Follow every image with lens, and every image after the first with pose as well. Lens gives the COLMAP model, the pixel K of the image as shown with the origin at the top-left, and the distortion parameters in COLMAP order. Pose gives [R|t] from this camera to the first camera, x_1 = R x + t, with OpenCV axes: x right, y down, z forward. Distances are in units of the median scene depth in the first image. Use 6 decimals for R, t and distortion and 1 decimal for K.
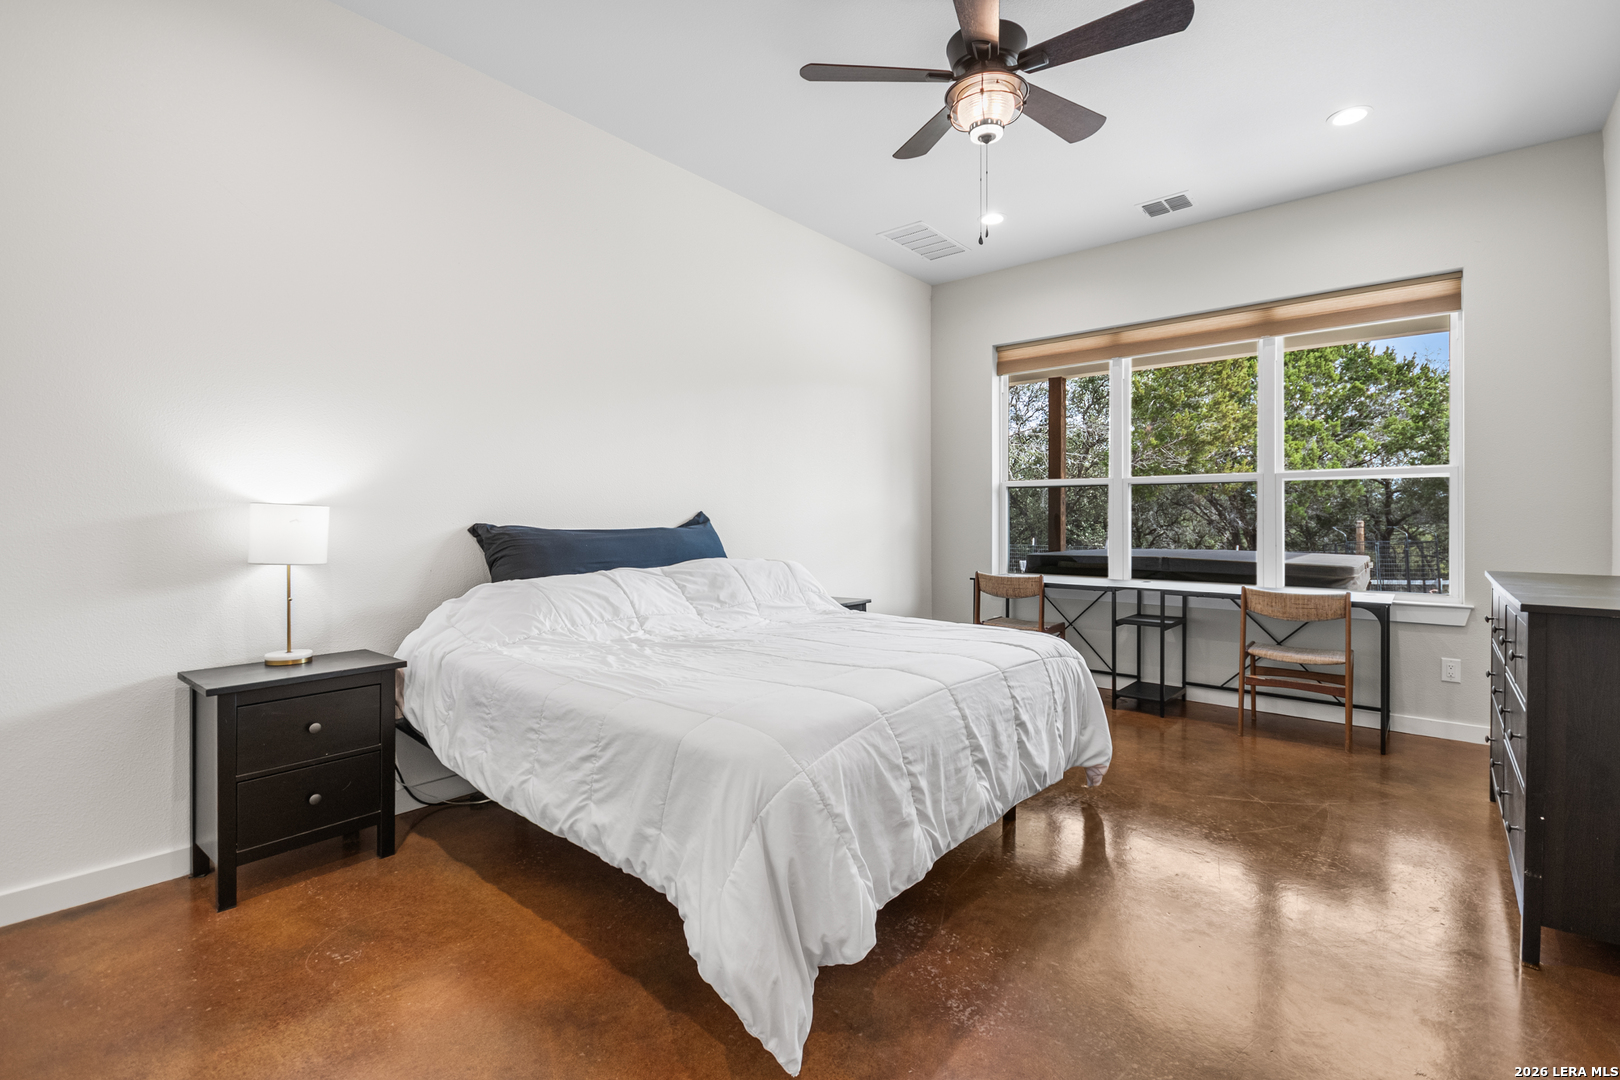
lens RADIAL K [[726.6, 0, 807.2], [0, 726.6, 513.0], [0, 0, 1]] dist [0.013995, -0.011347]
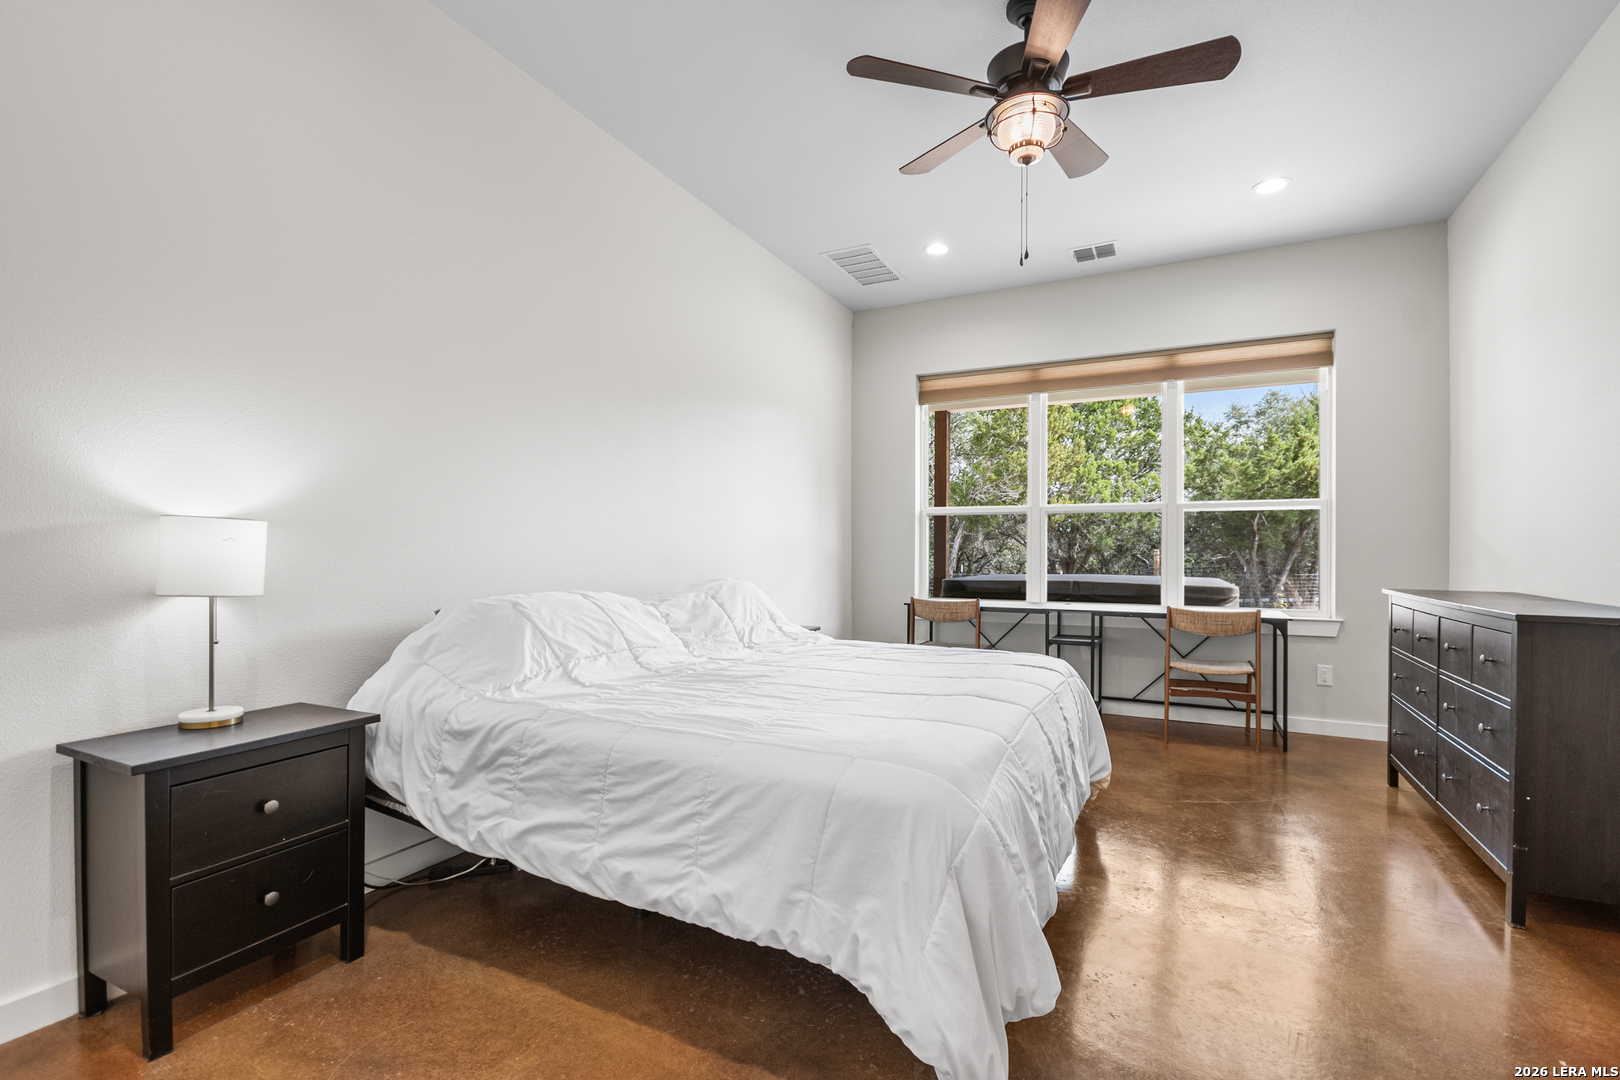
lens RADIAL K [[726.6, 0, 839.3], [0, 726.6, 540.5], [0, 0, 1]] dist [0.013995, -0.011347]
pose [[0.971972, 0.004067, 0.235063, -0.241774], [-0.003815, 0.999992, -0.001526, 0.009713], [-0.235068, 0.000586, 0.971979, 0.093036]]
